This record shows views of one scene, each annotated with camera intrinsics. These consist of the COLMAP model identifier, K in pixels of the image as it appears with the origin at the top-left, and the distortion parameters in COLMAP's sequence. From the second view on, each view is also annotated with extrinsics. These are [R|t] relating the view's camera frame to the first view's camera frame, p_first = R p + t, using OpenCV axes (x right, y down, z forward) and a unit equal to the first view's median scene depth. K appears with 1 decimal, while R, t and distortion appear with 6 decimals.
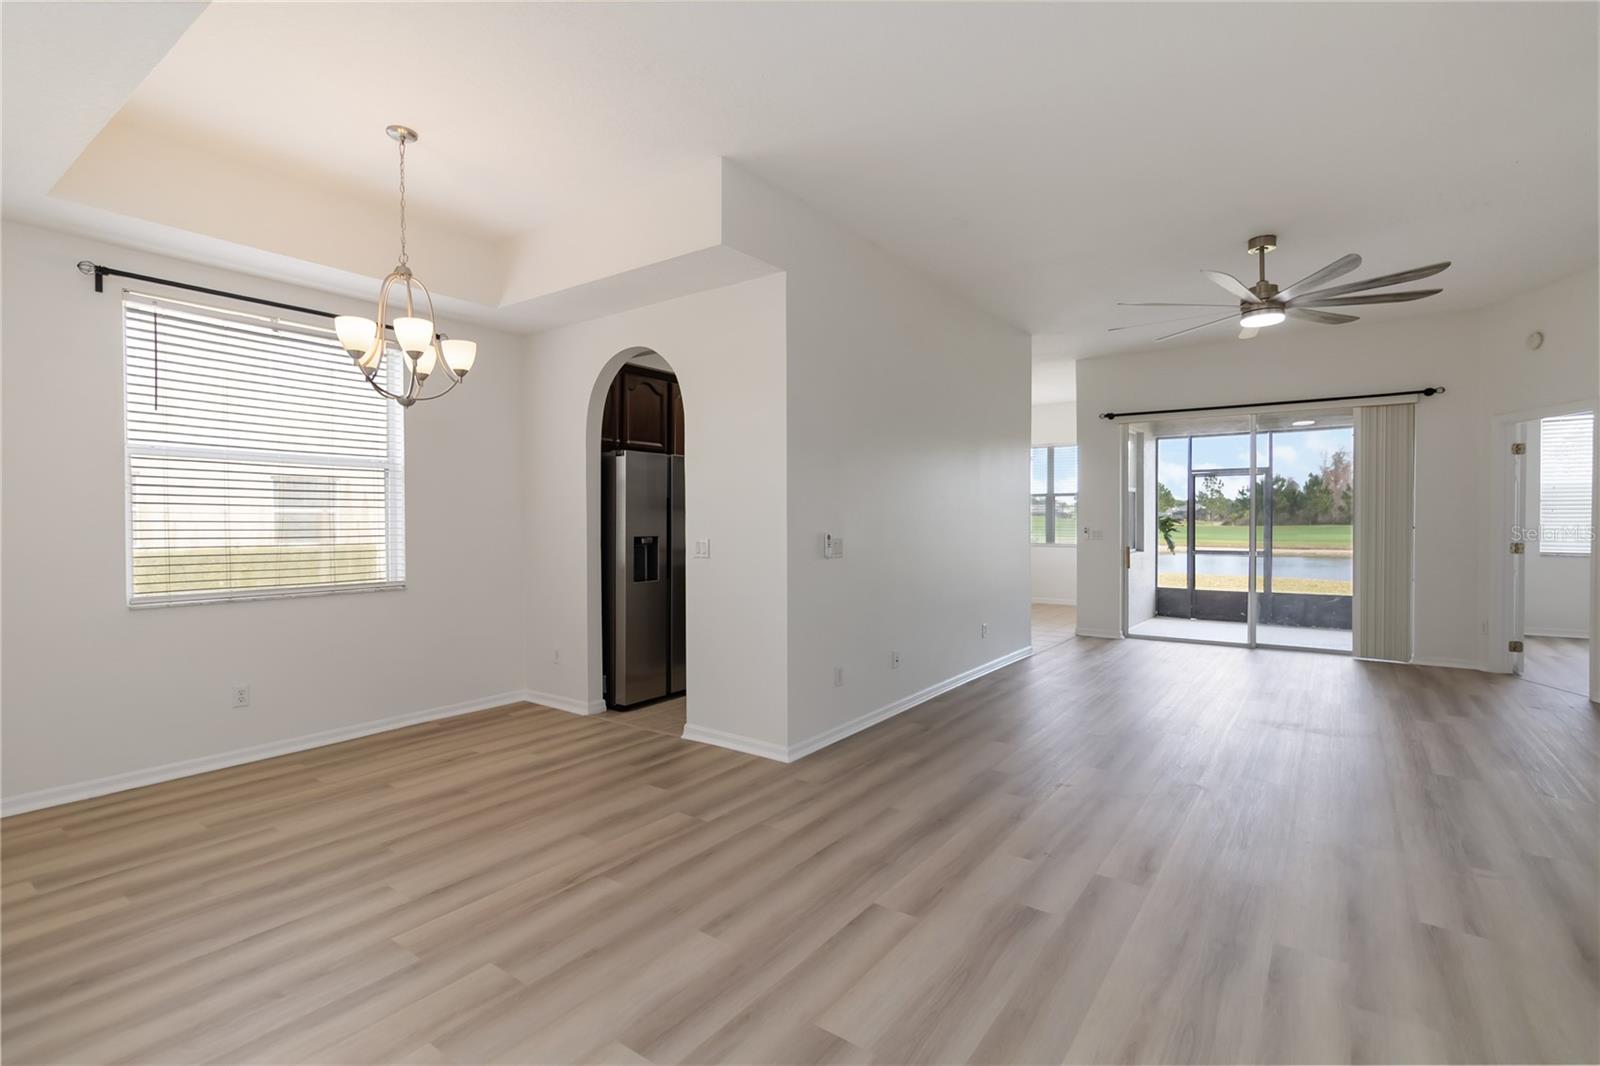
lens RADIAL K [[749.0, 0, 797.7], [0, 749.0, 511.6], [0, 0, 1]] dist [-0.001123, -0.000307]
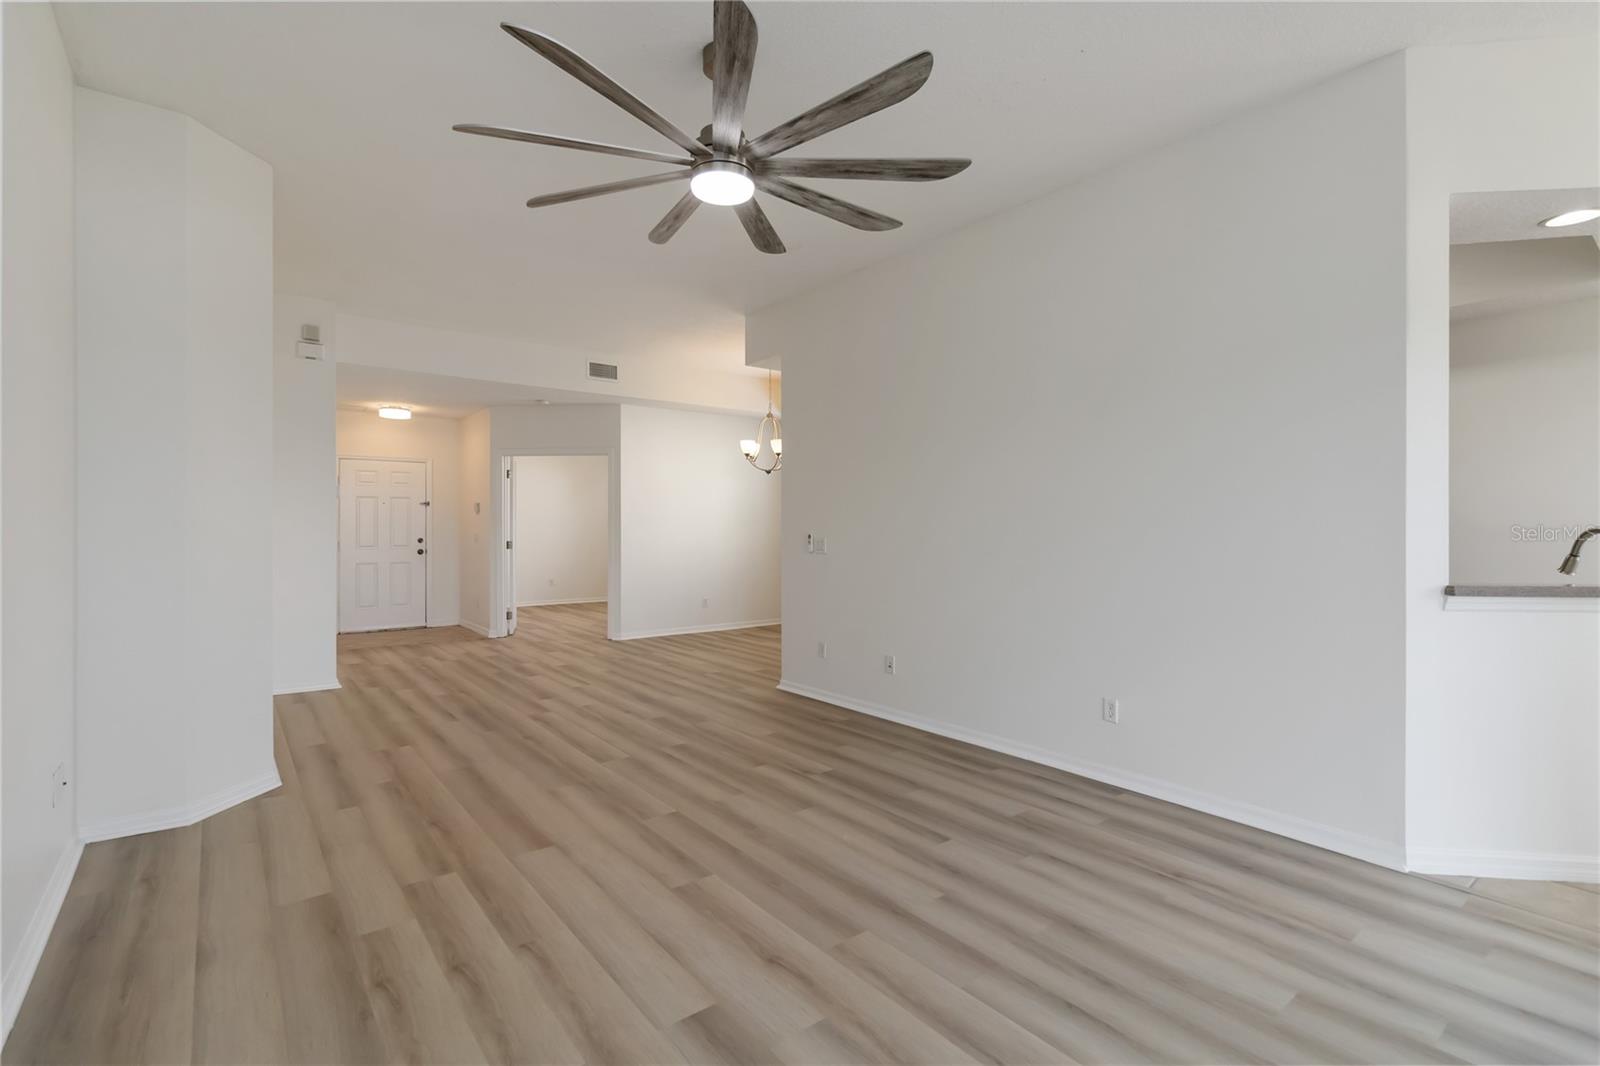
lens RADIAL K [[749.0, 0, 797.7], [0, 749.0, 511.6], [0, 0, 1]] dist [-0.001123, -0.000307]
pose [[-0.283828, -0.019519, -0.958676, 1.291644], [0.006847, 0.999726, -0.022383, 0.019639], [0.958851, -0.012917, -0.283617, 1.351332]]
